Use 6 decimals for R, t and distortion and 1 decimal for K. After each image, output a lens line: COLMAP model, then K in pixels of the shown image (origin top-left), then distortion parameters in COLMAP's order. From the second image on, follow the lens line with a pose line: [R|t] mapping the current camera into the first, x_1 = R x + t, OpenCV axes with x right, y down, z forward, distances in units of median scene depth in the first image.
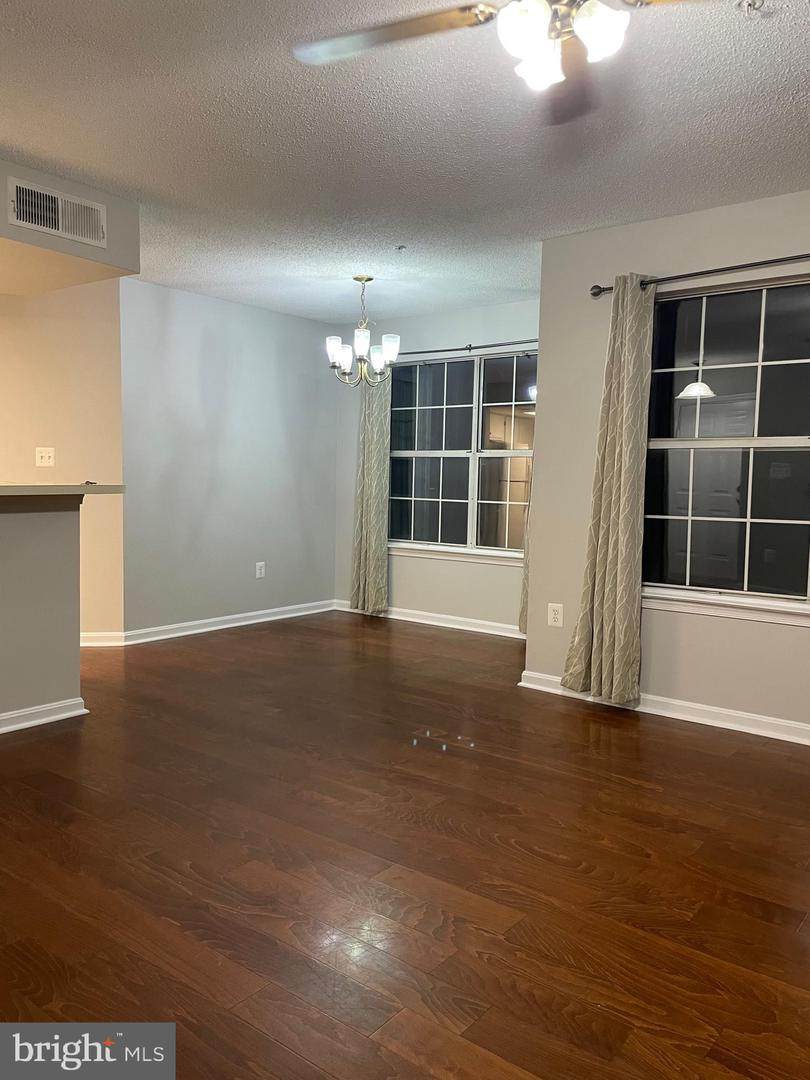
lens RADIAL K [[826.2, 0, 426.8], [0, 826.2, 521.7], [0, 0, 1]] dist [0.078509, -0.157682]
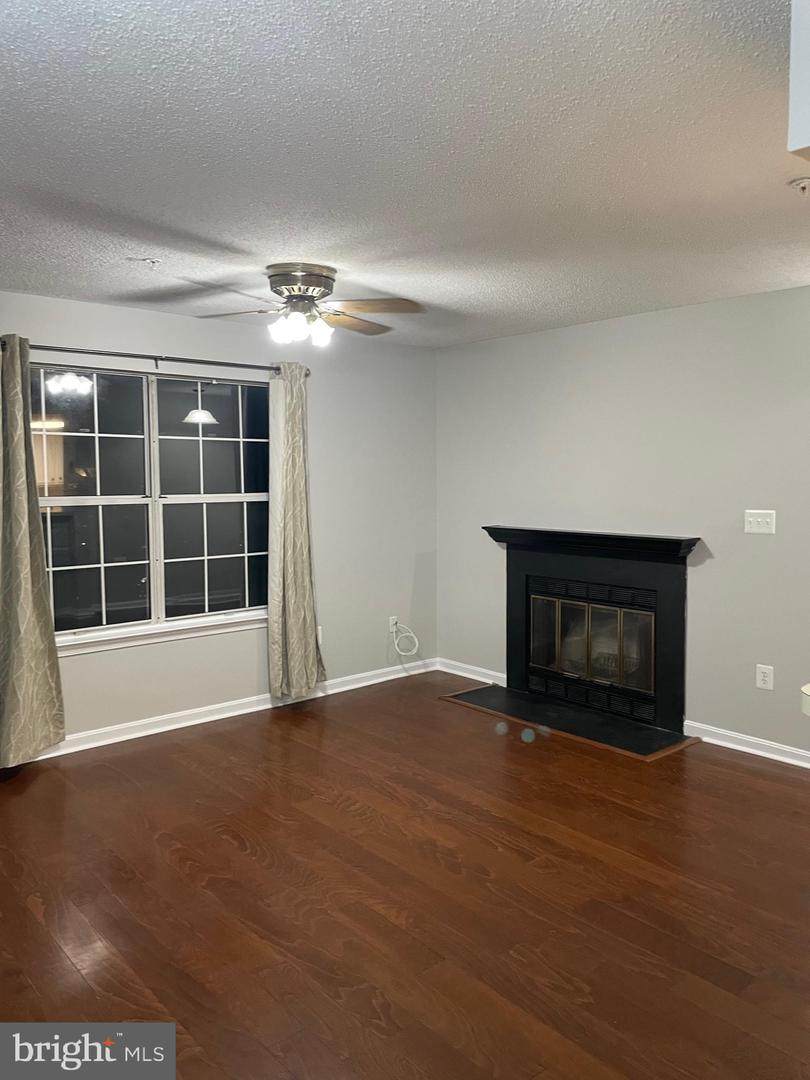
lens RADIAL K [[826.2, 0, 426.8], [0, 826.2, 521.7], [0, 0, 1]] dist [0.078509, -0.157682]
pose [[-0.981339, -0.028897, 0.190103, -0.245400], [-0.007179, 0.993460, 0.113958, -0.158350], [-0.192152, 0.110466, -0.975128, 1.358723]]
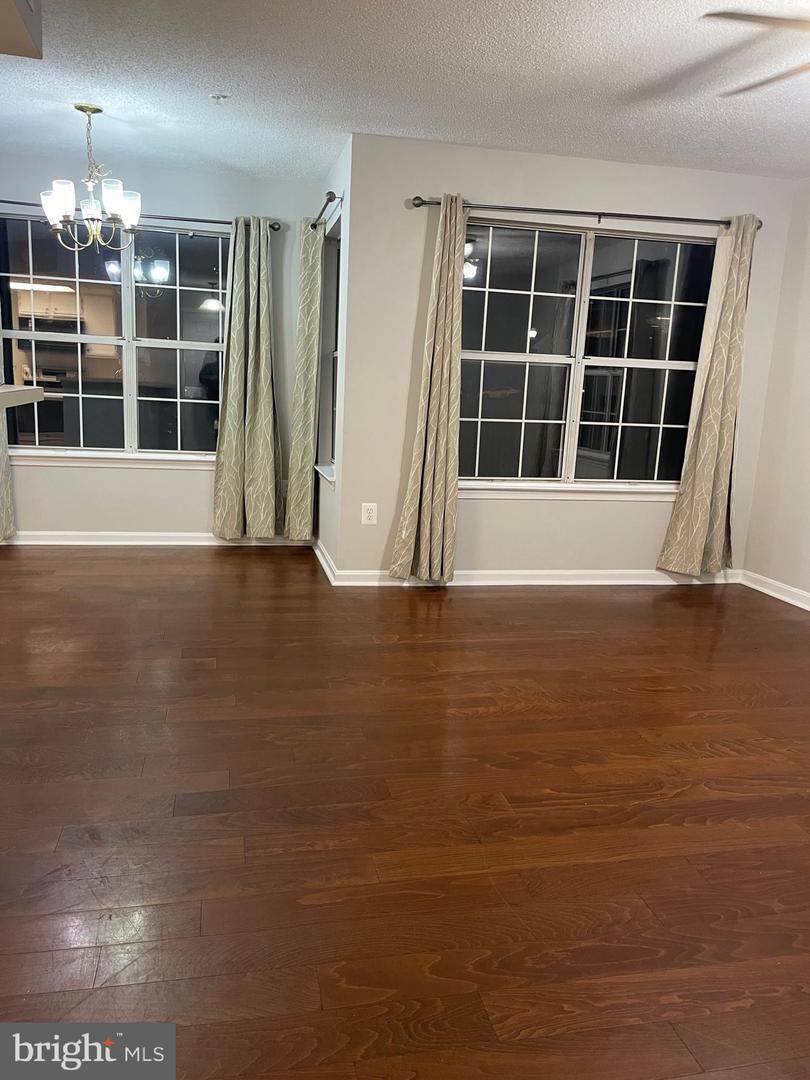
lens RADIAL K [[815.4, 0, 419.6], [0, 815.4, 540.4], [0, 0, 1]] dist [0.071829, -0.156765]
pose [[0.638212, -0.137566, 0.757470, -0.659090], [0.007106, 0.984916, 0.172886, -0.037907], [-0.769828, -0.104955, 0.629563, 0.313492]]
